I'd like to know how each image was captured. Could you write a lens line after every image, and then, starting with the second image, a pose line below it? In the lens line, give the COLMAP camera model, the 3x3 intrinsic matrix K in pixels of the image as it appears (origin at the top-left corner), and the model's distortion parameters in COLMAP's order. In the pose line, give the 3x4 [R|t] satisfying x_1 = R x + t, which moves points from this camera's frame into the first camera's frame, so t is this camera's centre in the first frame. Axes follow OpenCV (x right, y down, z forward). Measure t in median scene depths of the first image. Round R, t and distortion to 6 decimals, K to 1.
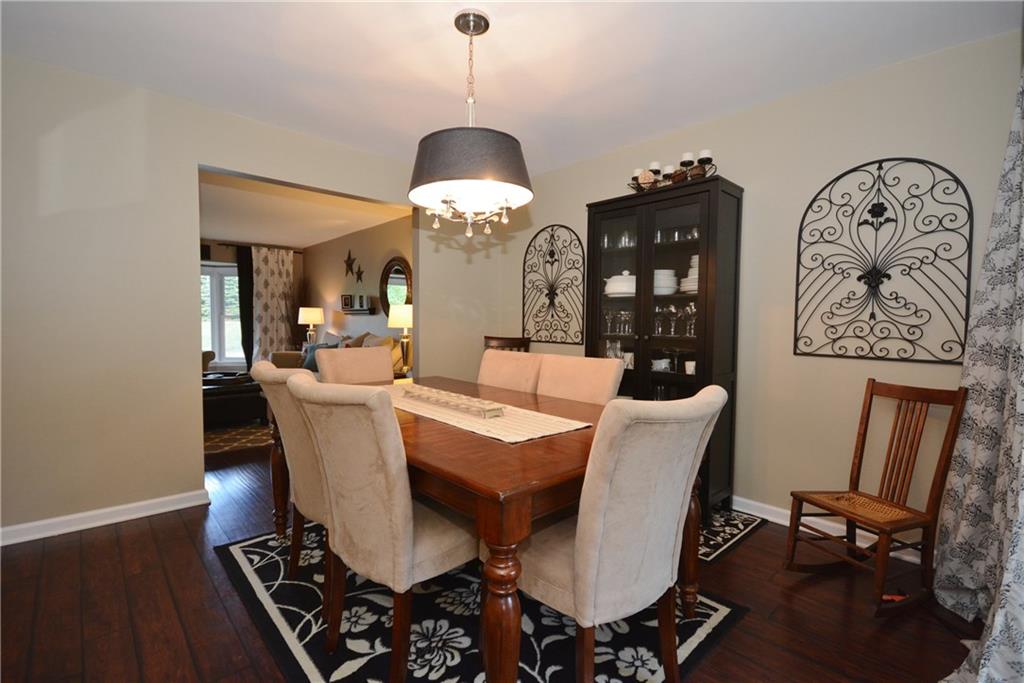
lens RADIAL K [[471.8, 0, 510.9], [0, 471.8, 335.0], [0, 0, 1]] dist [0.011778, -0.000489]
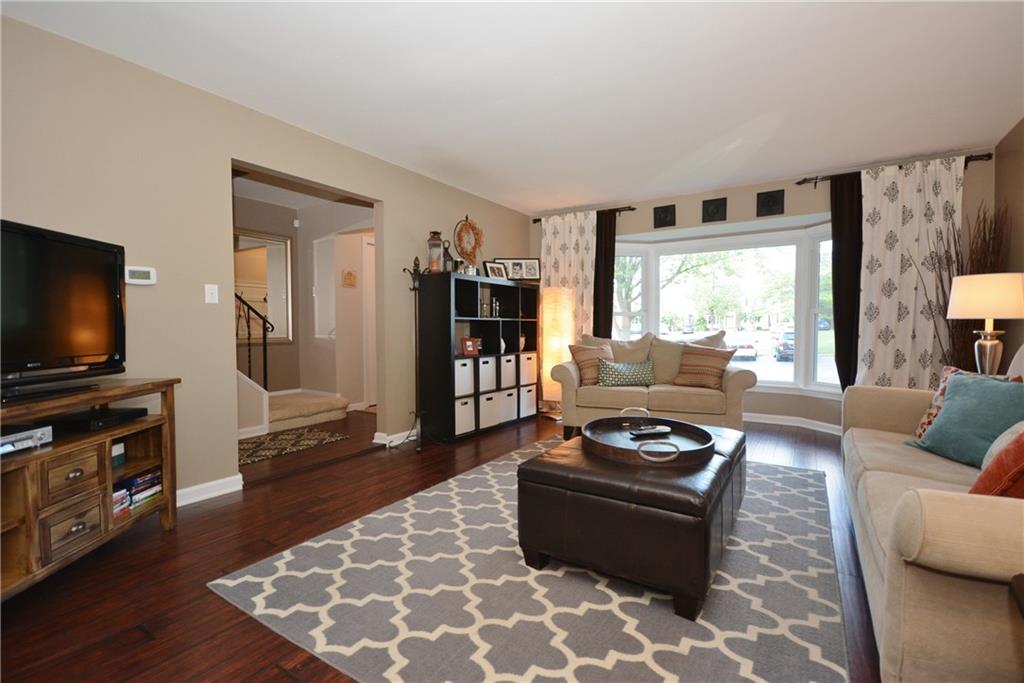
lens RADIAL K [[471.8, 0, 517.1], [0, 471.8, 346.3], [0, 0, 1]] dist [0.011778, -0.000489]
pose [[0.283380, 0.030115, -0.958535, -0.153929], [-0.023039, 0.999432, 0.024589, -0.002074], [0.958731, 0.015116, 0.283913, 0.496607]]
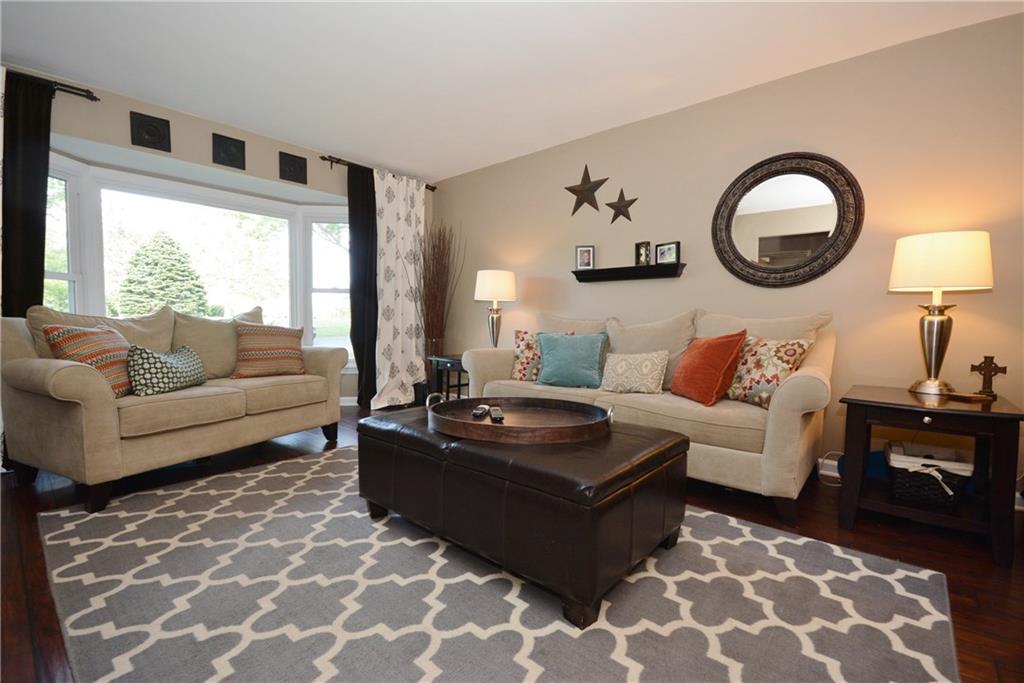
lens RADIAL K [[452.8, 0, 512.2], [0, 452.8, 342.2], [0, 0, 1]] dist [-0.004888, -0.001526]
pose [[0.990765, -0.012050, 0.135051, -0.448432], [0.009264, 0.999731, 0.021241, 0.015986], [-0.135271, -0.019794, 0.990611, 0.418431]]
